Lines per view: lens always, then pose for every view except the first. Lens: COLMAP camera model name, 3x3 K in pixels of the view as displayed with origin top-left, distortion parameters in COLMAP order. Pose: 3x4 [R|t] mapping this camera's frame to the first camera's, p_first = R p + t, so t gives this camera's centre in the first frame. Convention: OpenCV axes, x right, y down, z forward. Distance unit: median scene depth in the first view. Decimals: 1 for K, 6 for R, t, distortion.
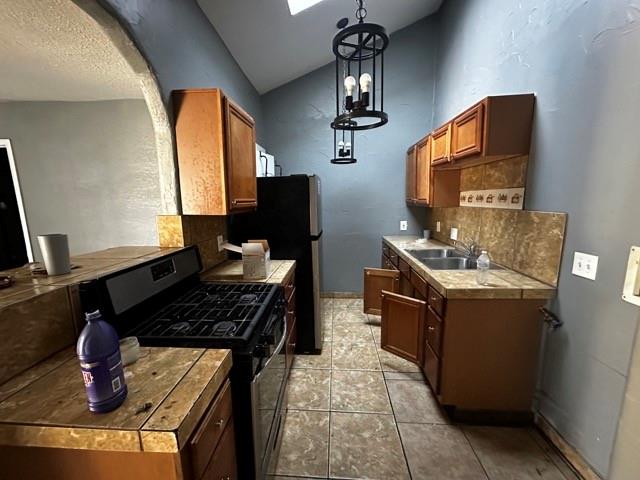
lens RADIAL K [[255.9, 0, 319.2], [0, 255.9, 240.3], [0, 0, 1]] dist [-0.000276, 0.000111]
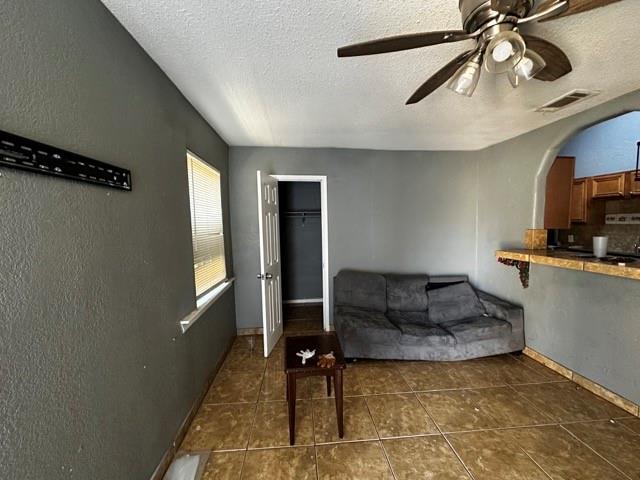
lens RADIAL K [[255.9, 0, 319.2], [0, 255.9, 240.3], [0, 0, 1]] dist [-0.000276, 0.000111]
pose [[0.988976, -0.017686, 0.147016, -1.539562], [0.030788, 0.995704, -0.087328, 0.050042], [-0.144840, 0.090891, 0.985272, -0.281694]]
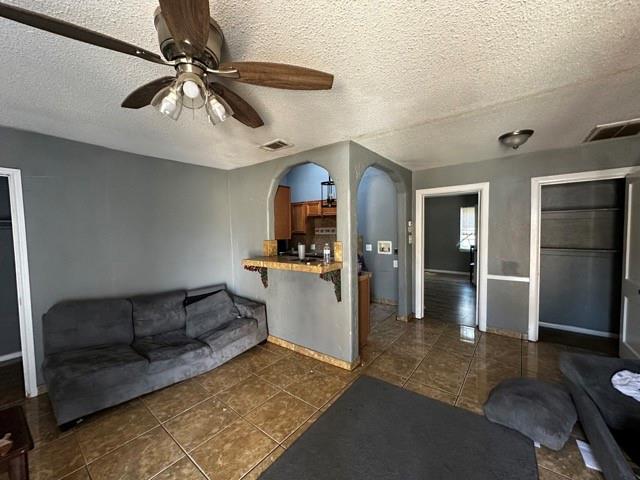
lens RADIAL K [[255.9, 0, 319.2], [0, 255.9, 240.3], [0, 0, 1]] dist [-0.000276, 0.000111]
pose [[0.573934, -0.038554, 0.817994, -1.439304], [0.139820, 0.988837, -0.051497, 0.045901], [-0.806877, 0.143928, 0.572917, -0.357286]]
